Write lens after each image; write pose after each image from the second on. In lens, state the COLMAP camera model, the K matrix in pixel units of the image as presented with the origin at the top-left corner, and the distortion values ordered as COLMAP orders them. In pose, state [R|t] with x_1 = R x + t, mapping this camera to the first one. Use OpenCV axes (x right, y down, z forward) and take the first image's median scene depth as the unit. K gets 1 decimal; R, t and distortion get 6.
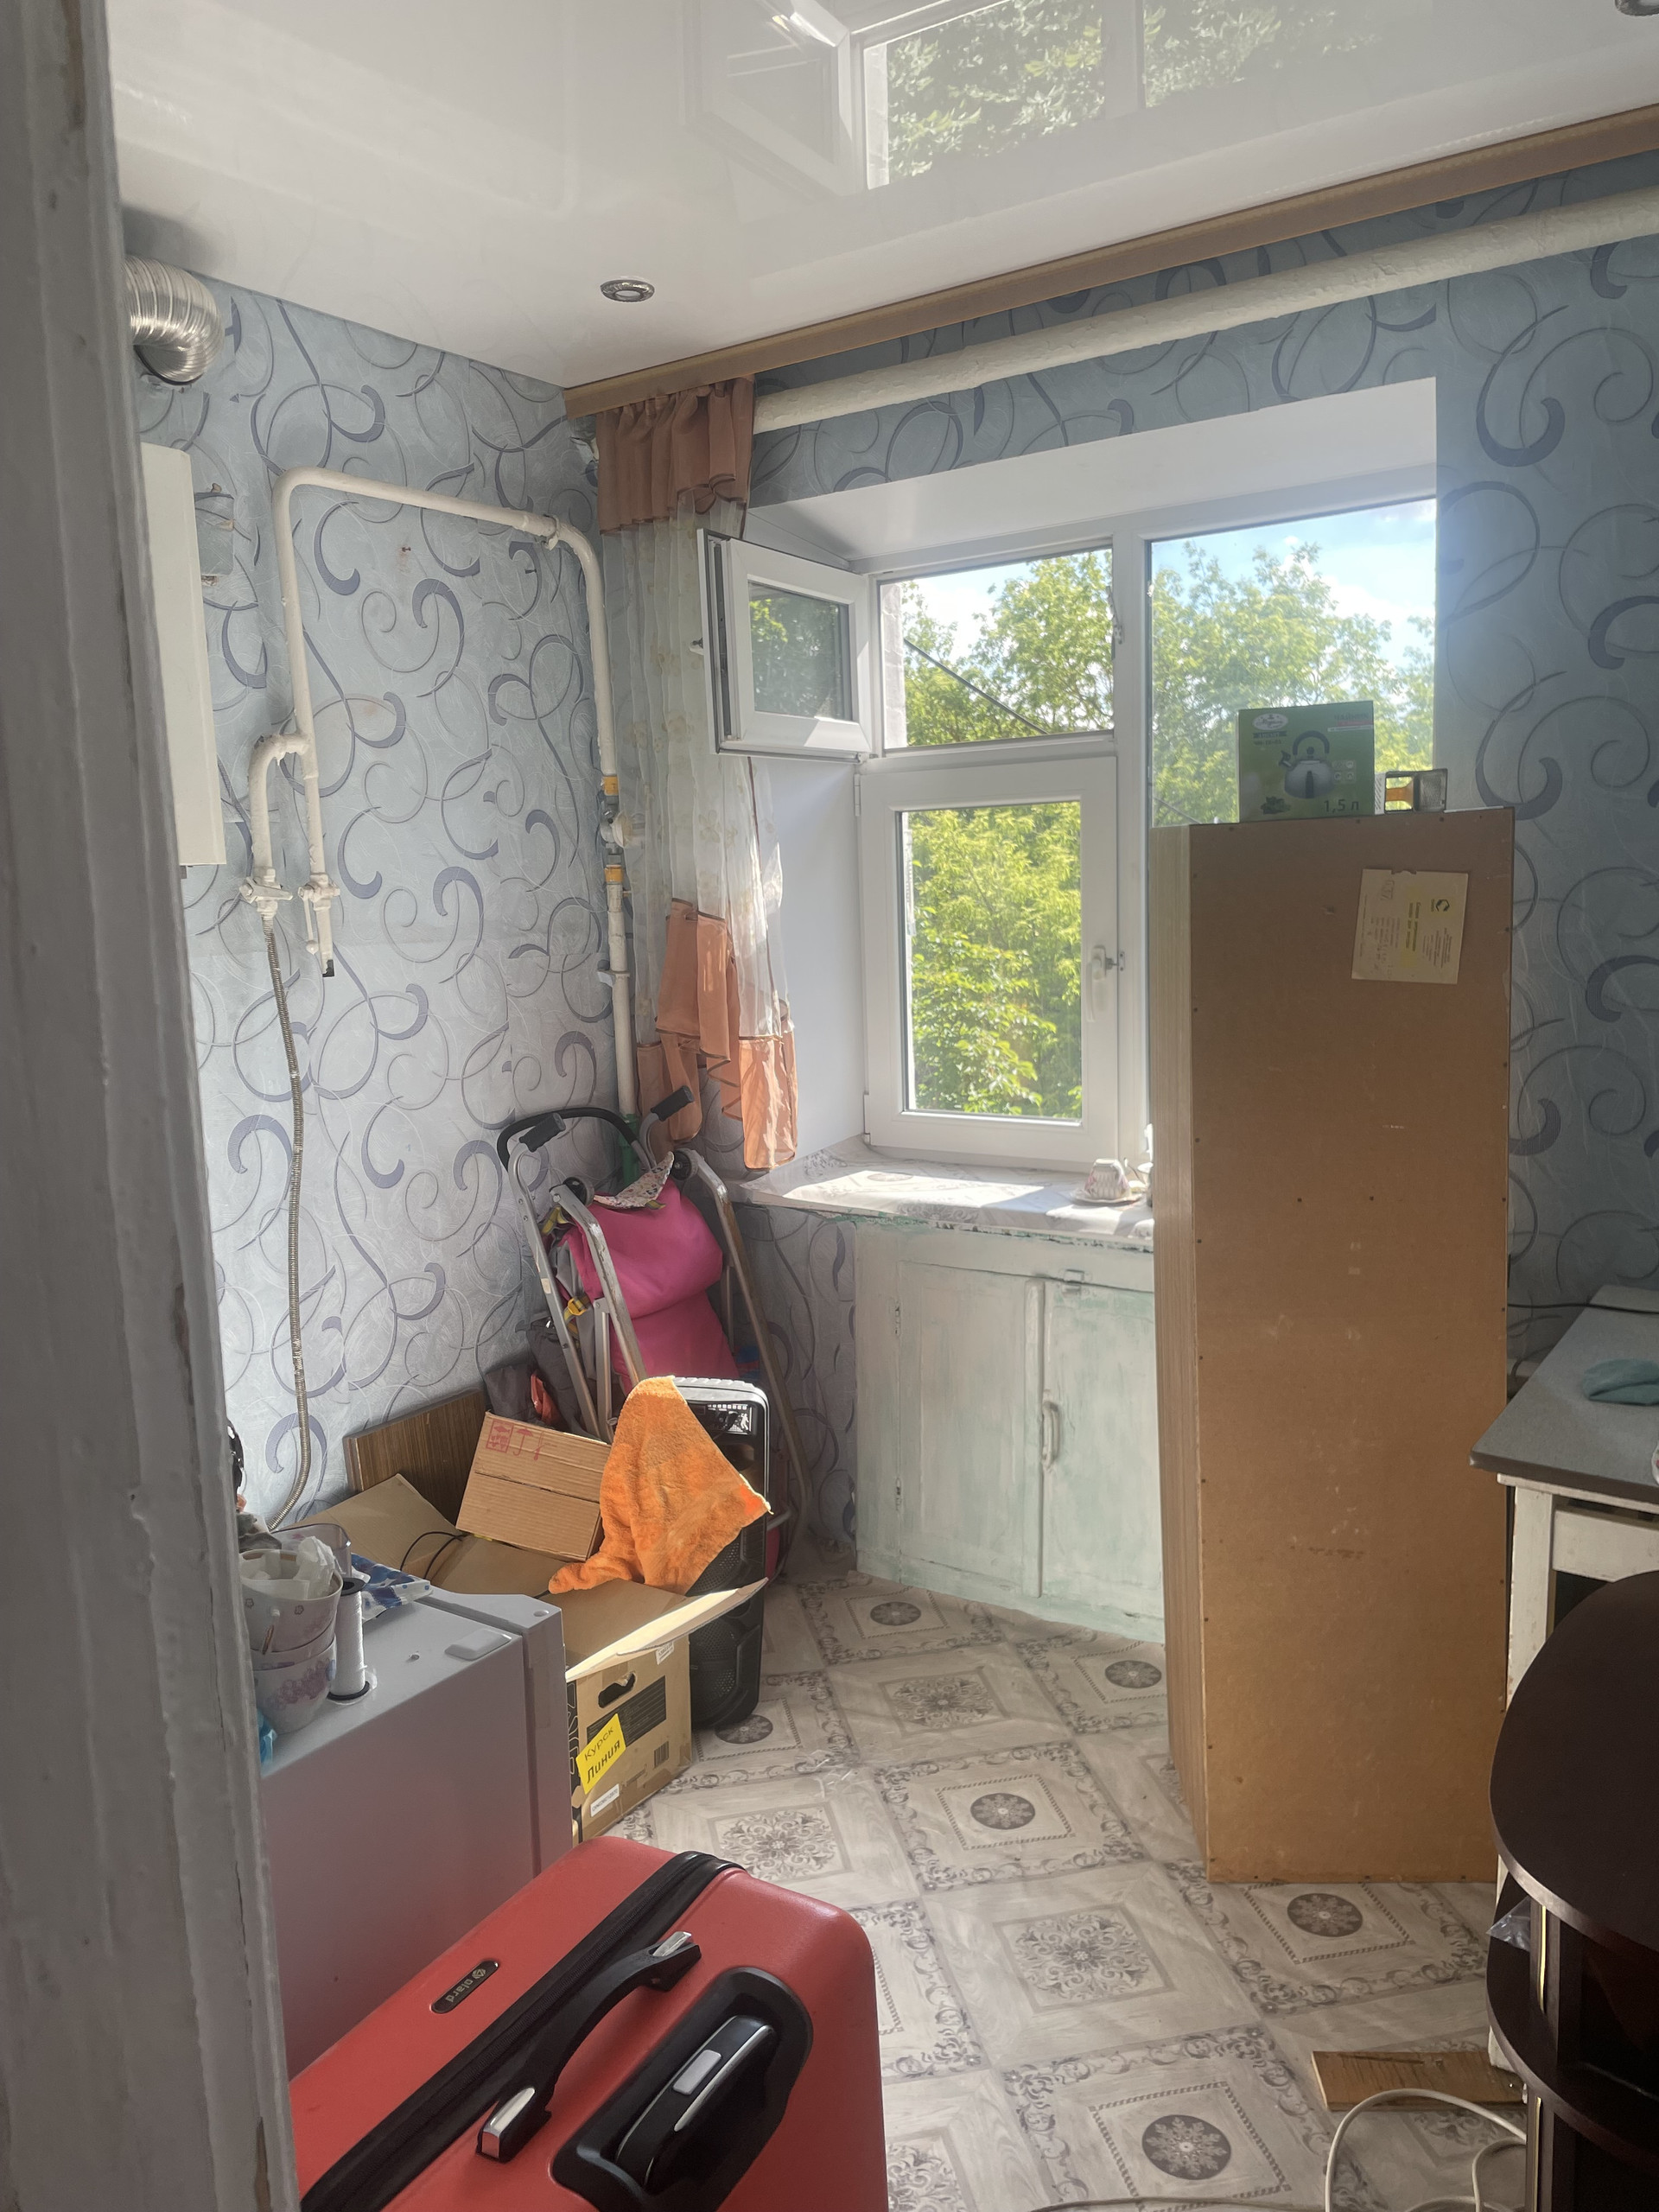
lens RADIAL K [[1701.0, 0, 744.0], [0, 1701.0, 1083.6], [0, 0, 1]] dist [0.060702, -0.093623]
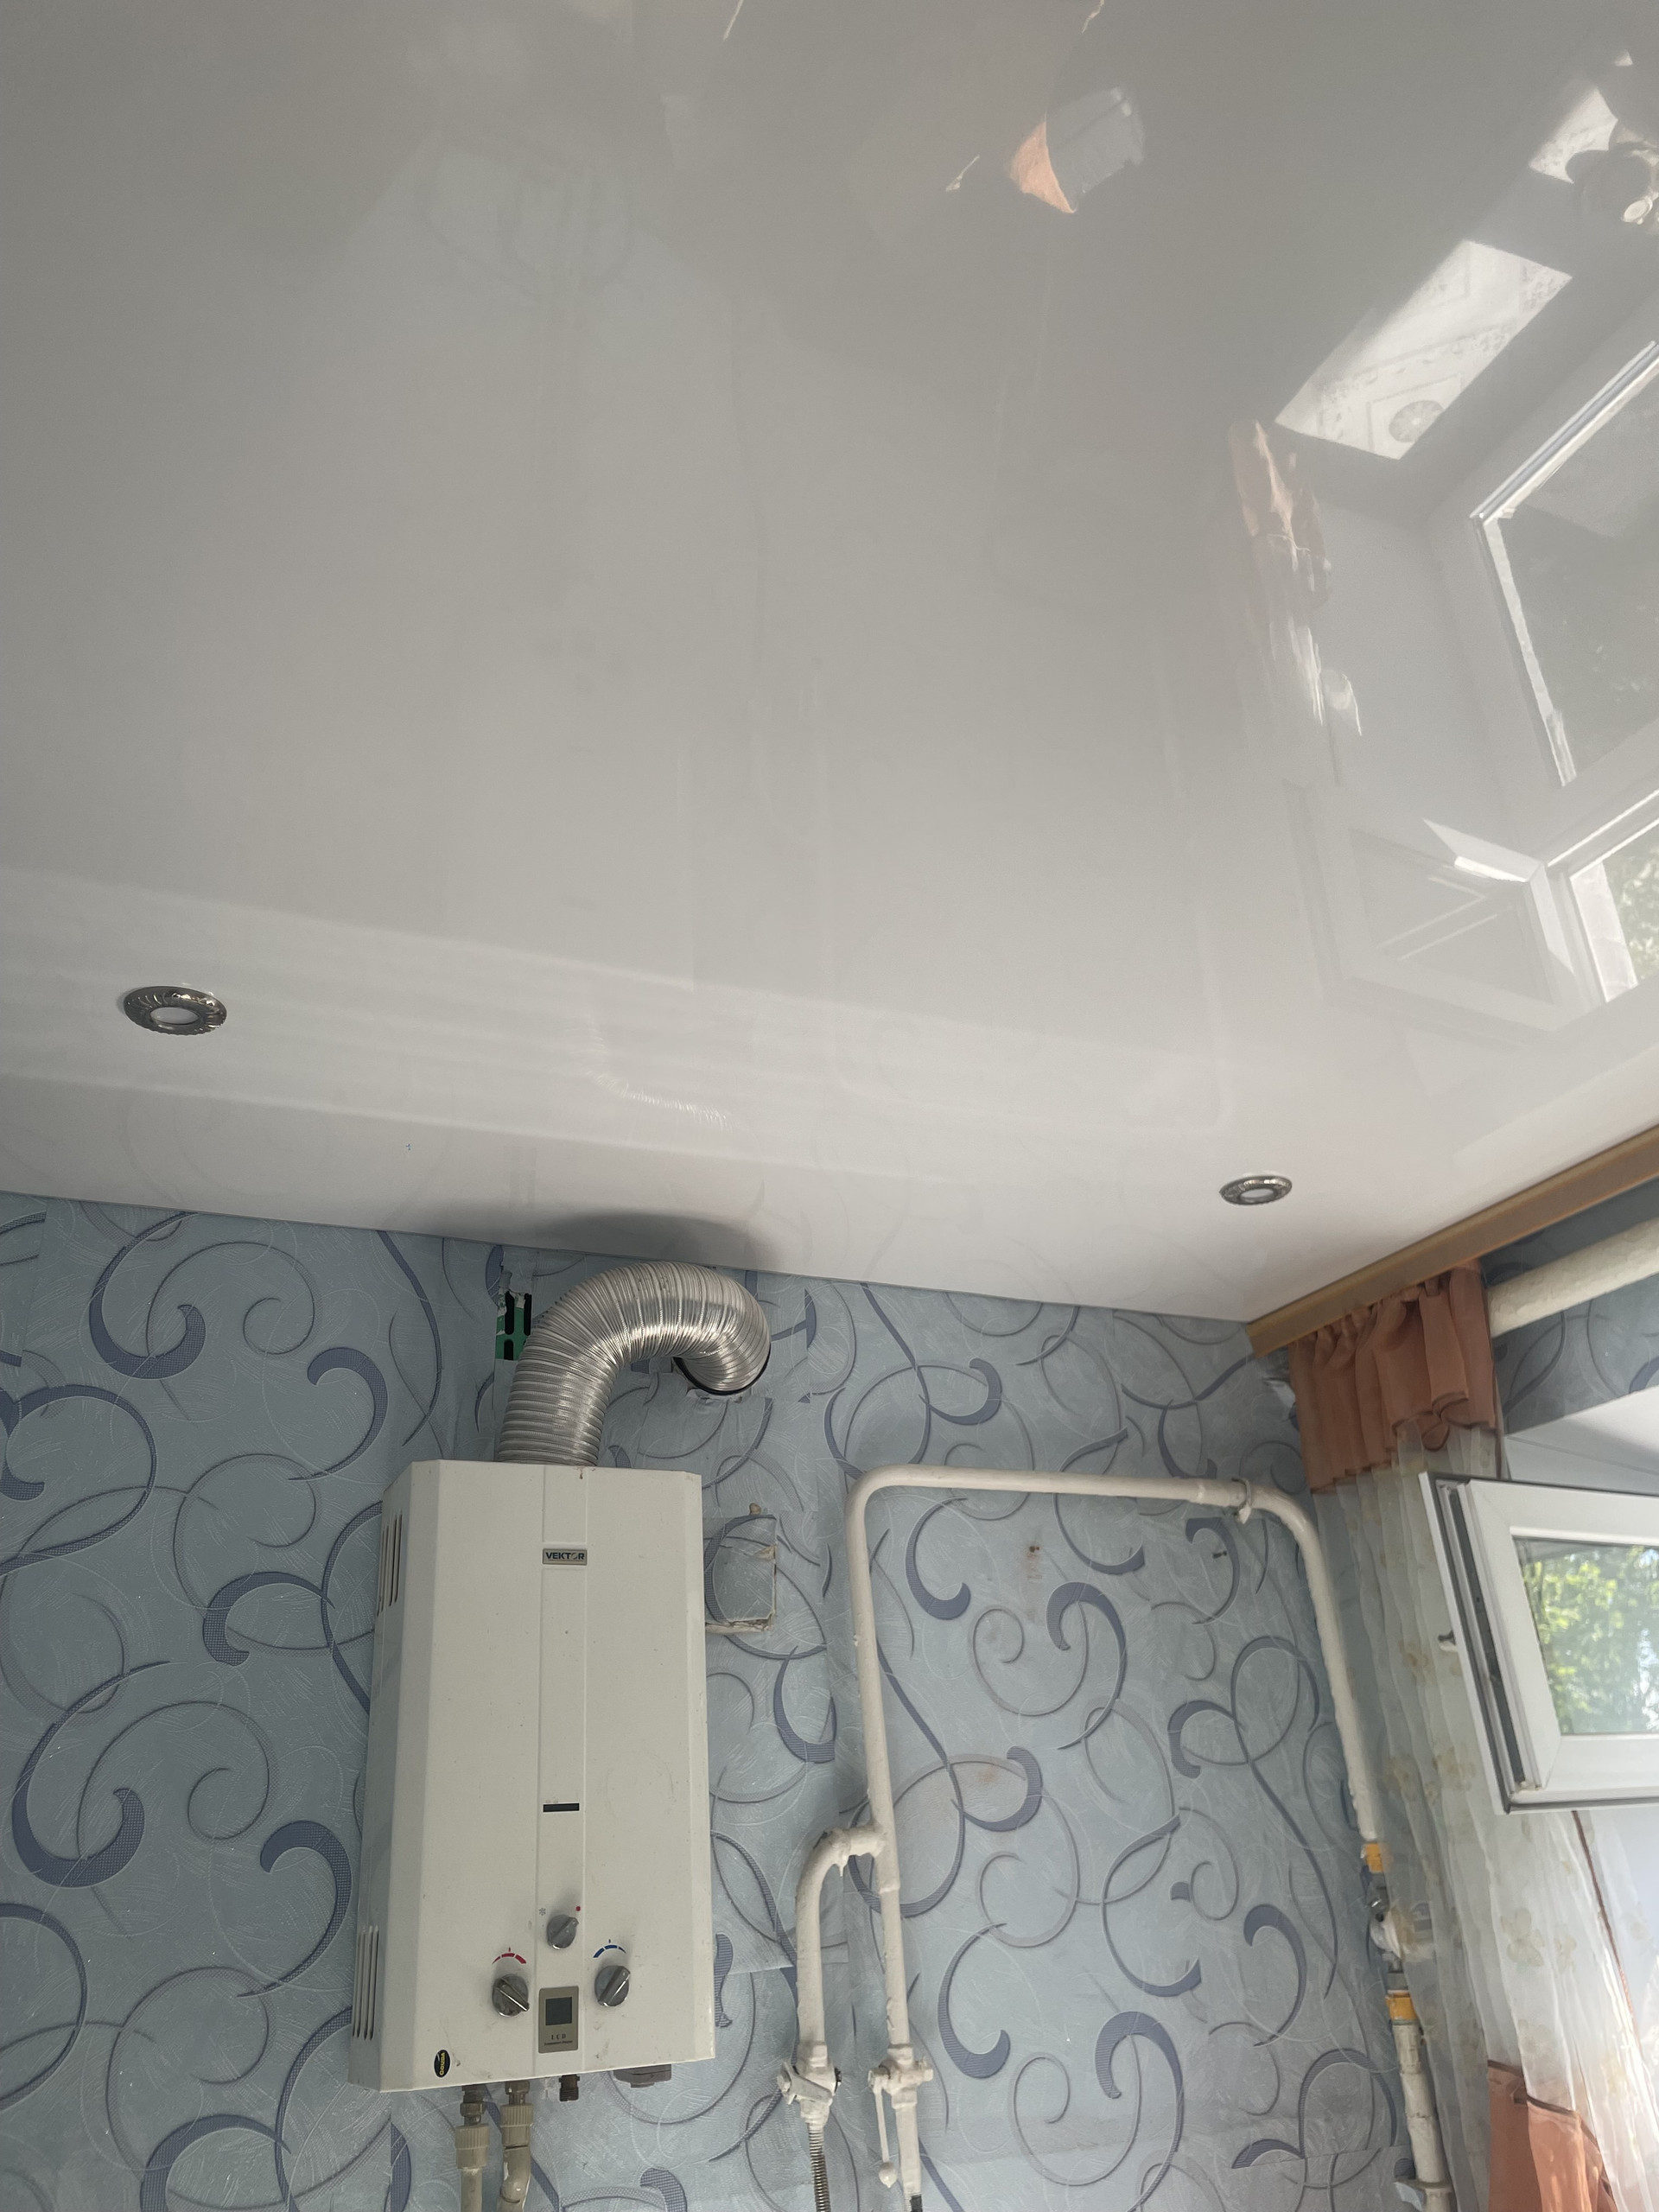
lens RADIAL K [[1701.0, 0, 819.9], [0, 1701.0, 1135.0], [0, 0, 1]] dist [0.060702, -0.093623]
pose [[0.883779, -0.215844, -0.415146, 0.076008], [-0.020315, 0.868707, -0.494909, -0.092096], [0.467463, 0.445824, 0.763360, 0.286999]]
